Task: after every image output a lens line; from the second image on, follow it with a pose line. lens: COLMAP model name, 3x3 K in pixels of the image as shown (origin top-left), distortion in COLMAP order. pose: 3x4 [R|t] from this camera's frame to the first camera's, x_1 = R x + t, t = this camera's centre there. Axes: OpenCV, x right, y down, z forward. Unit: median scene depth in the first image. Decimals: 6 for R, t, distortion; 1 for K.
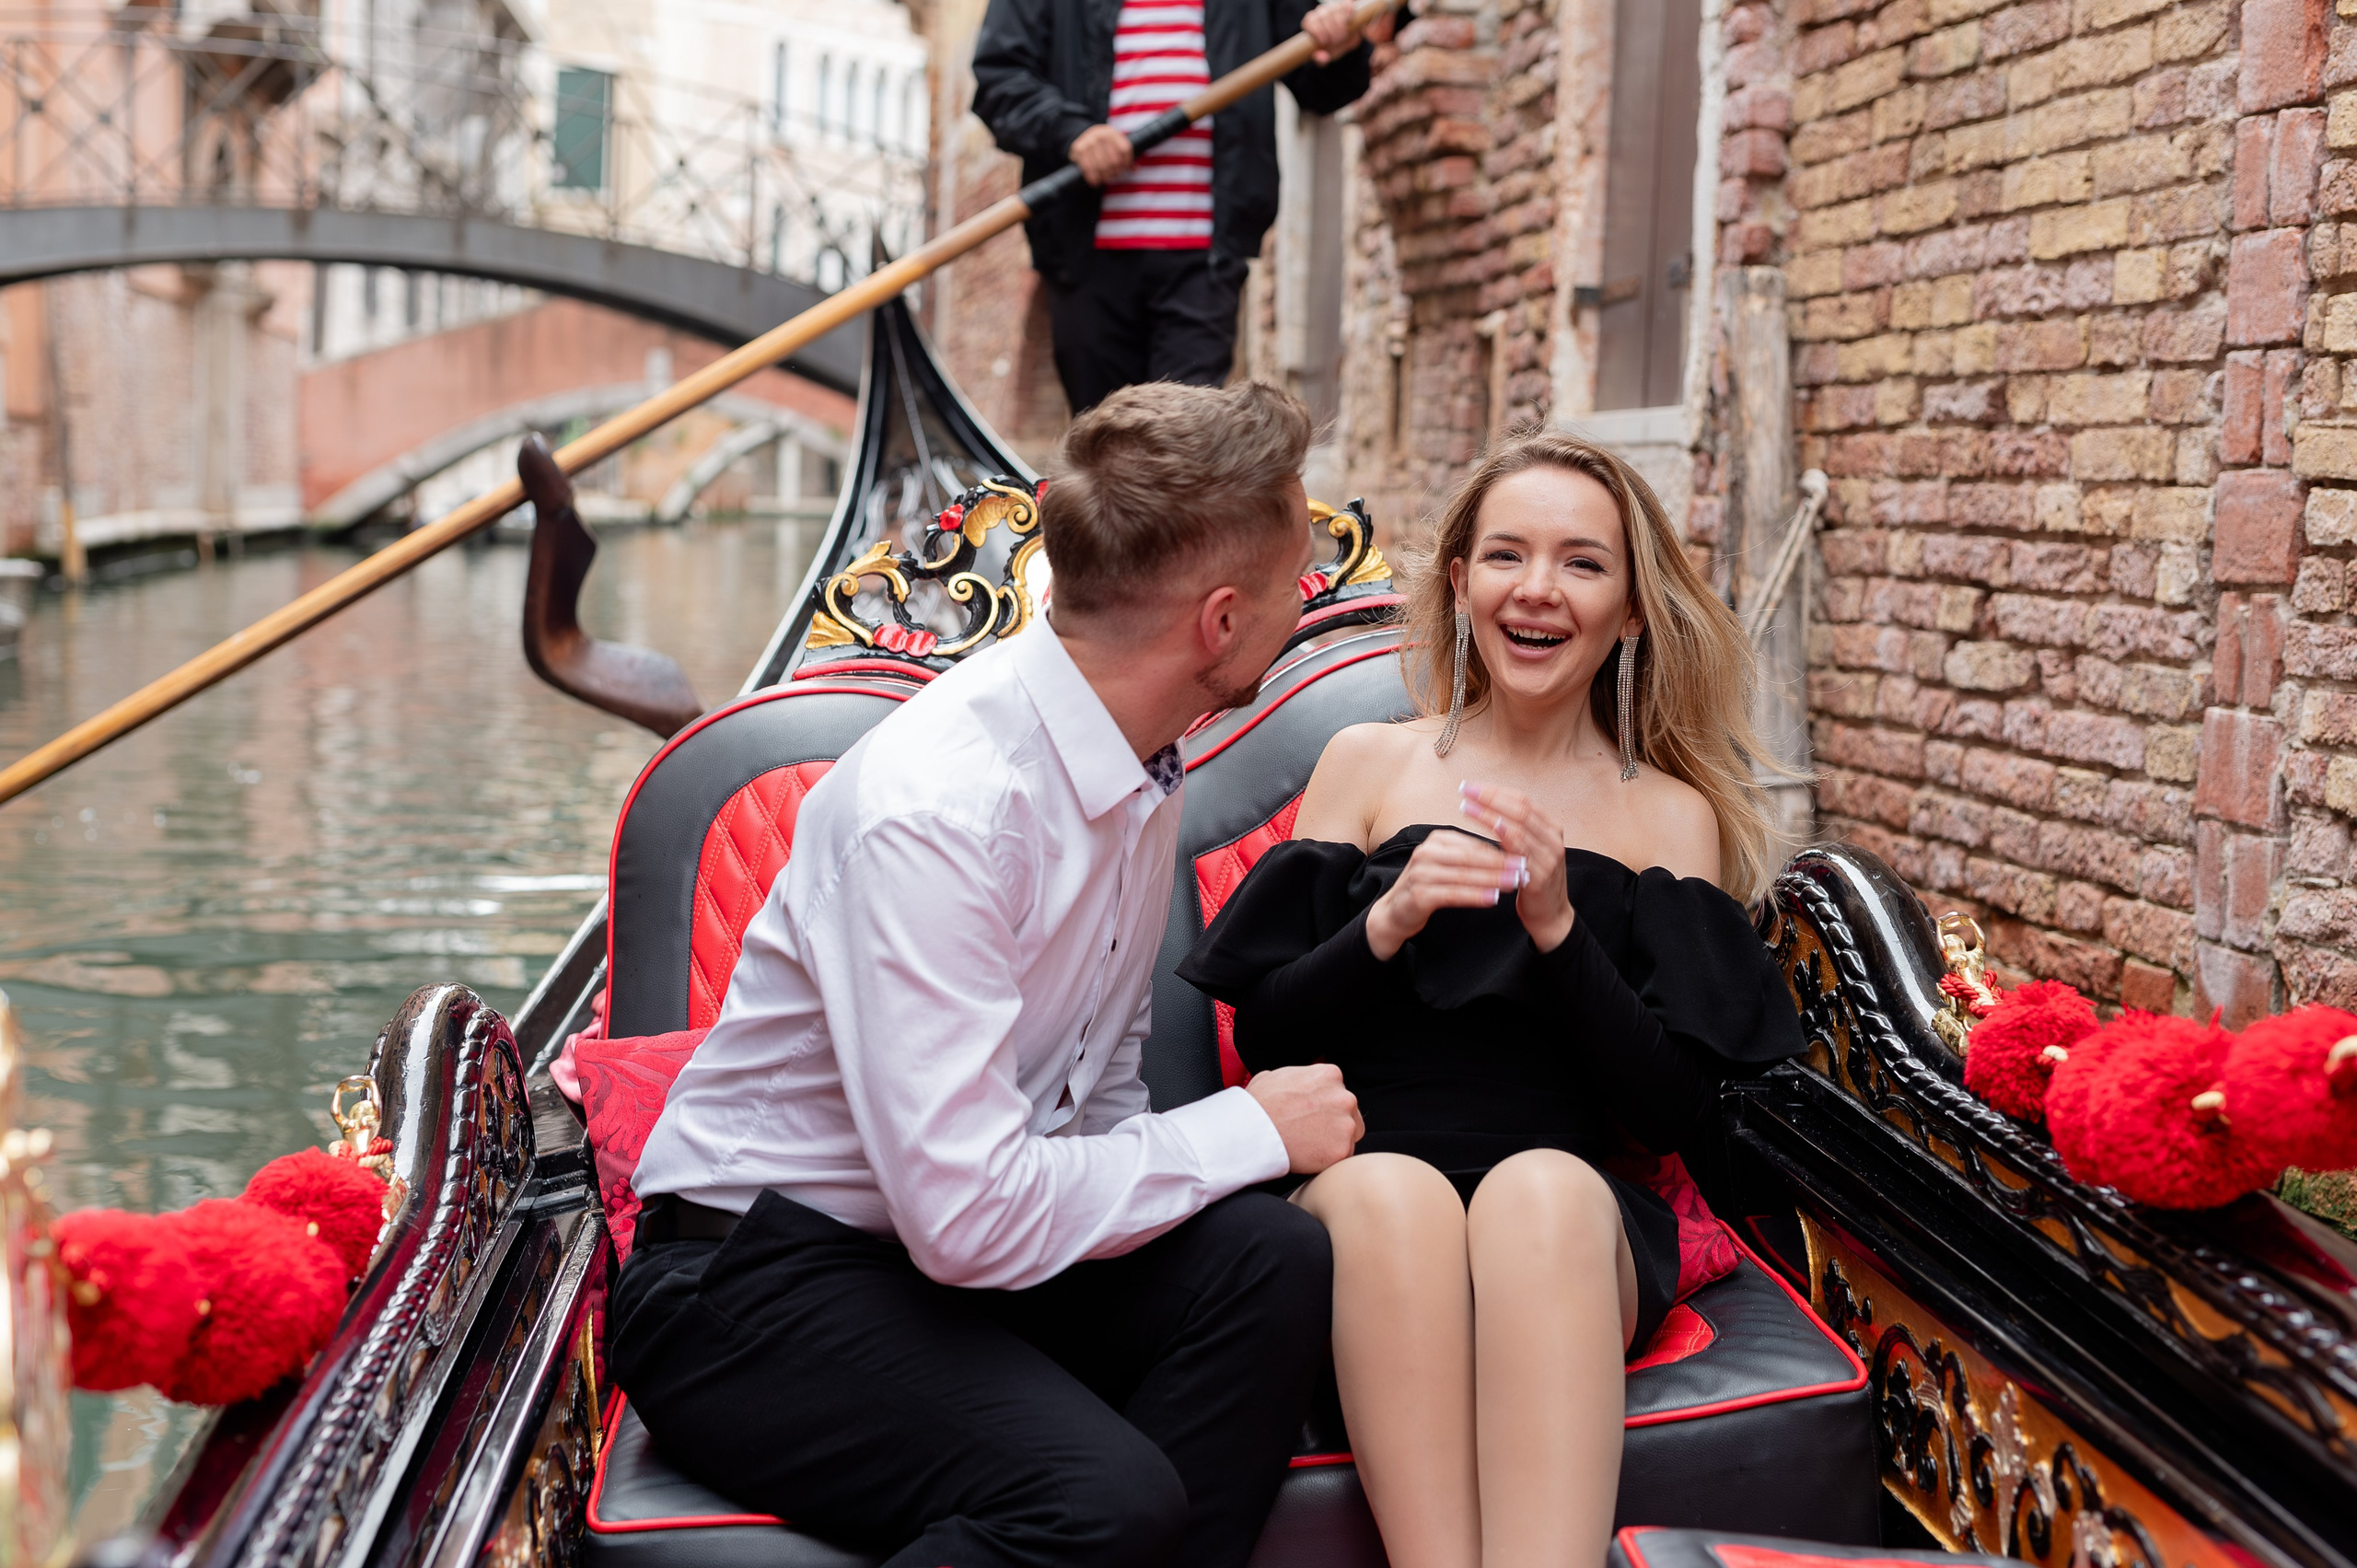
lens RADIAL K [[3450.8, 0, 1170.4], [0, 3450.8, 730.4], [0, 0, 1]] dist [0.008176, 0.004552]
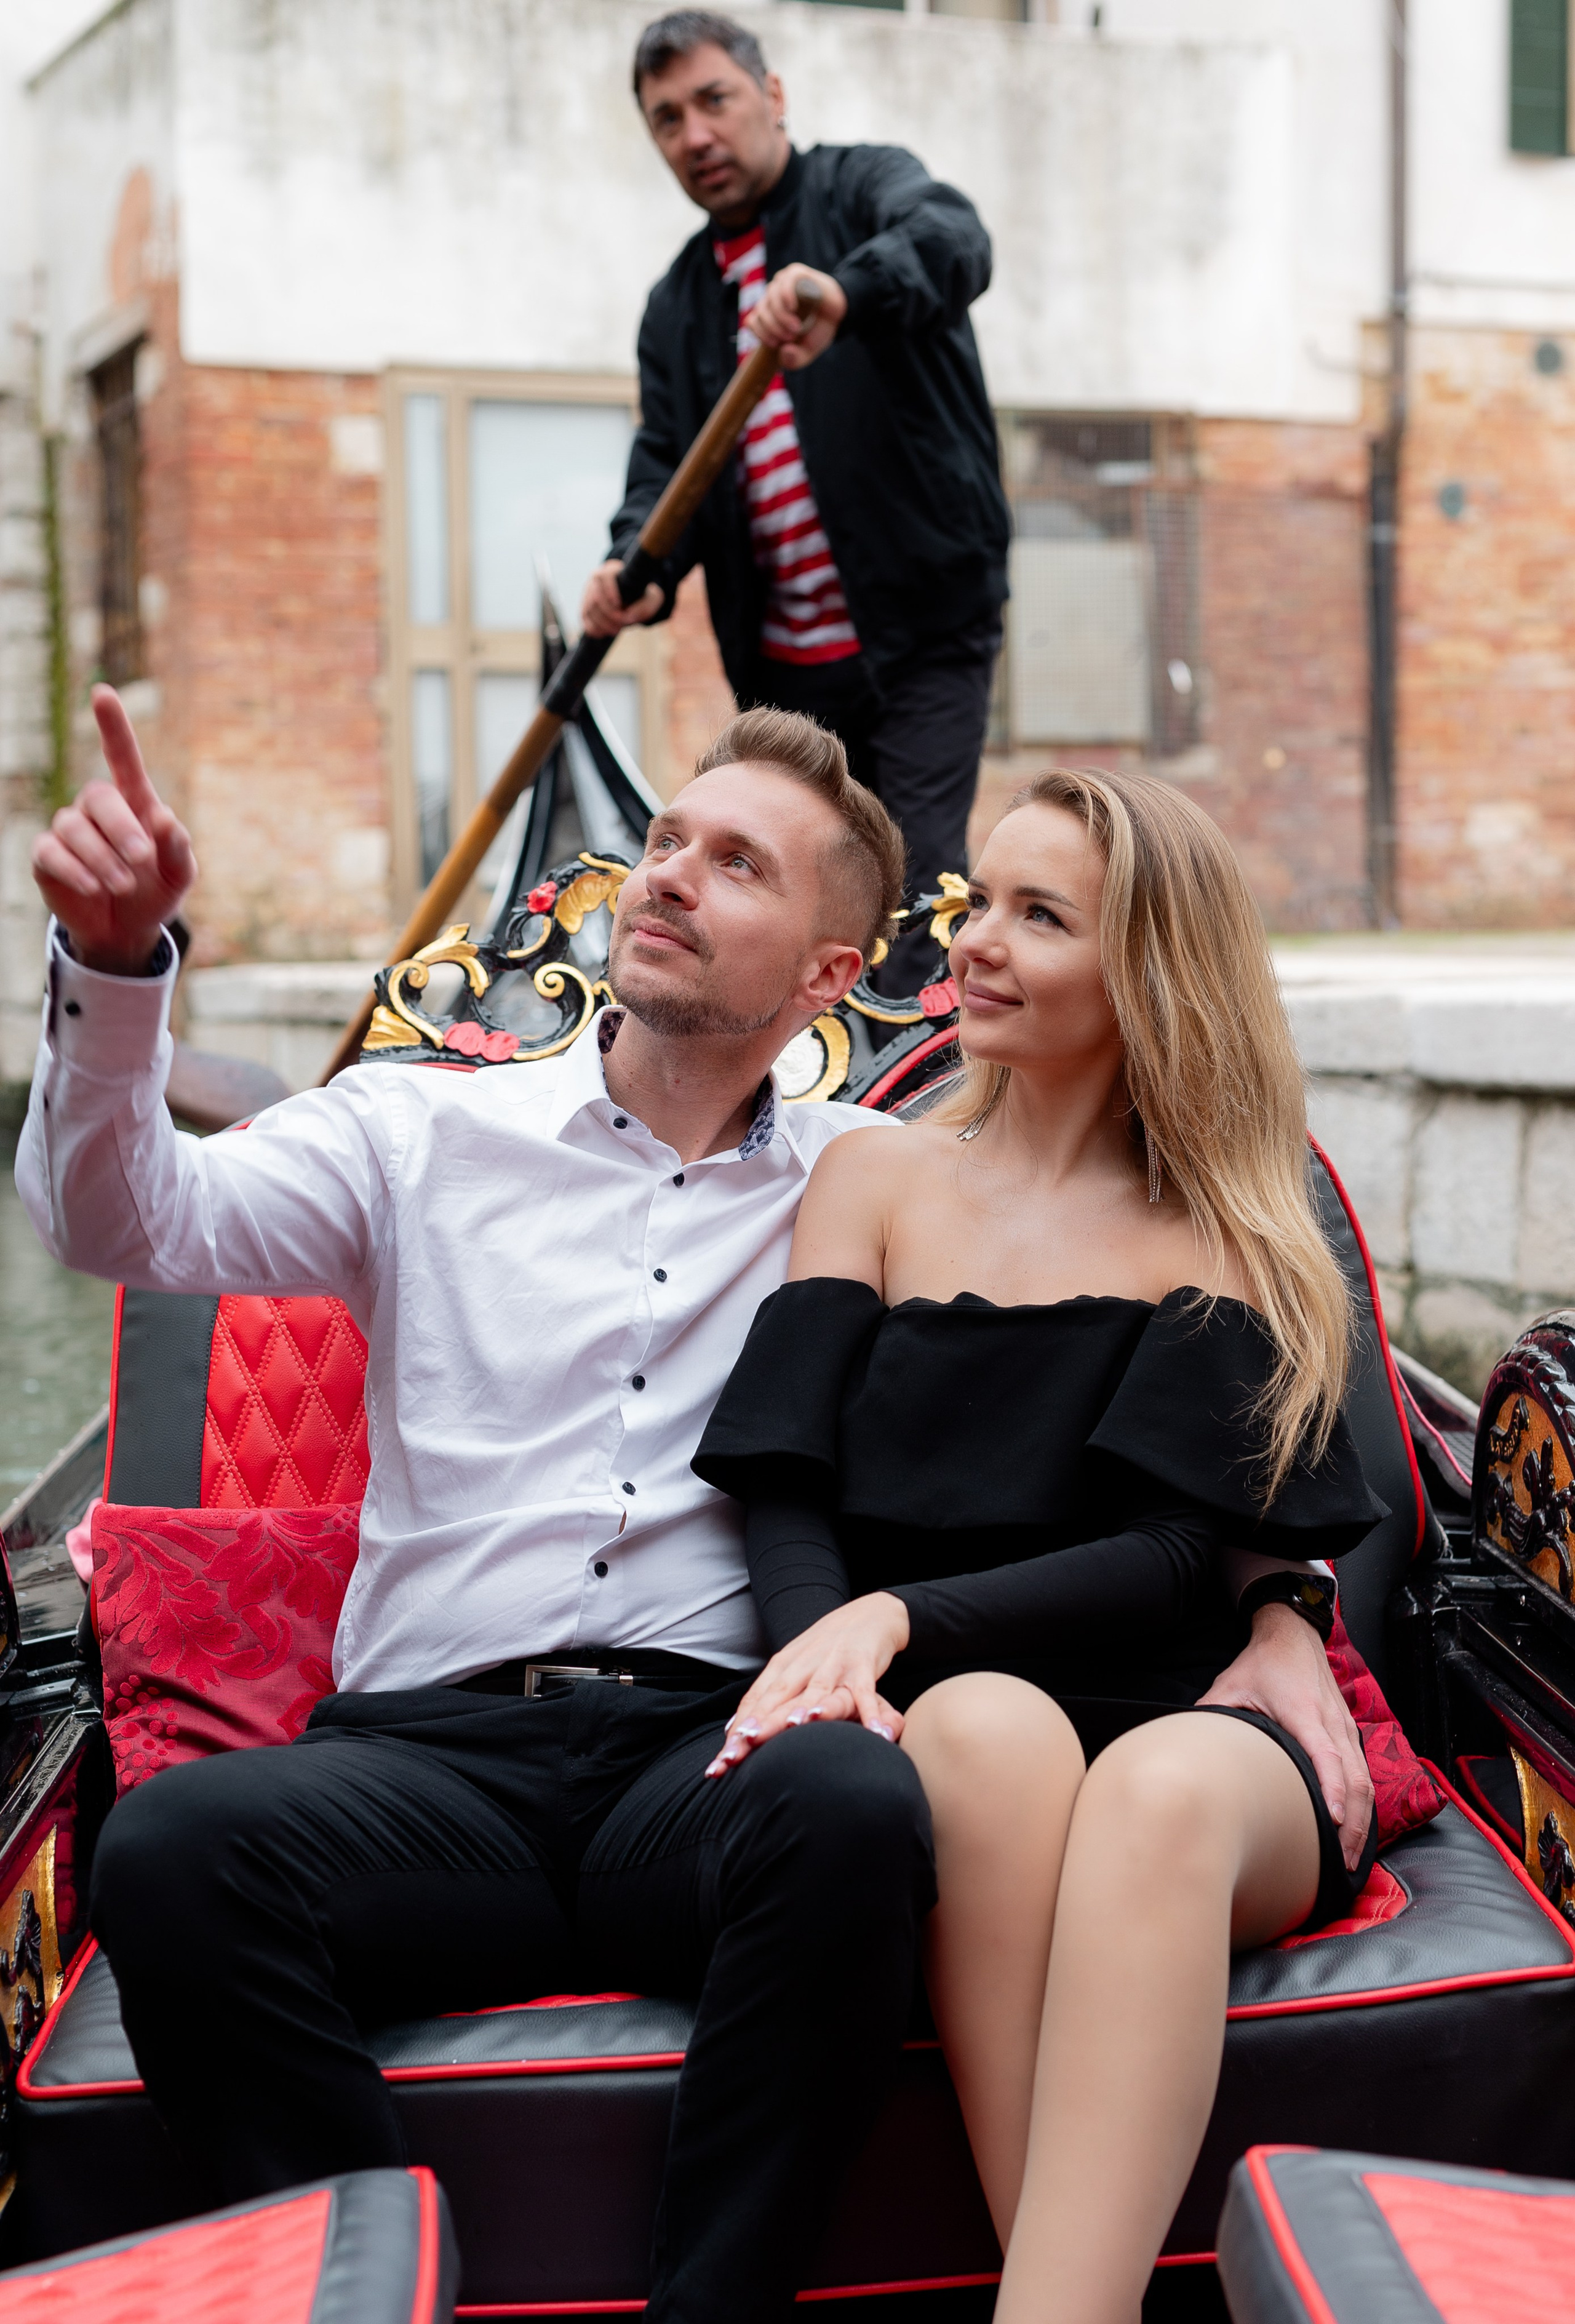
lens RADIAL K [[3697.6, 0, 864.6], [0, 3697.6, 1277.8], [0, 0, 1]] dist [-0.005569, 0.095607]
pose [[0.999319, 0.025908, -0.026265, 0.049677], [-0.025245, 0.999363, 0.025238, 0.007497], [0.026902, -0.024558, 0.999336, 0.120997]]
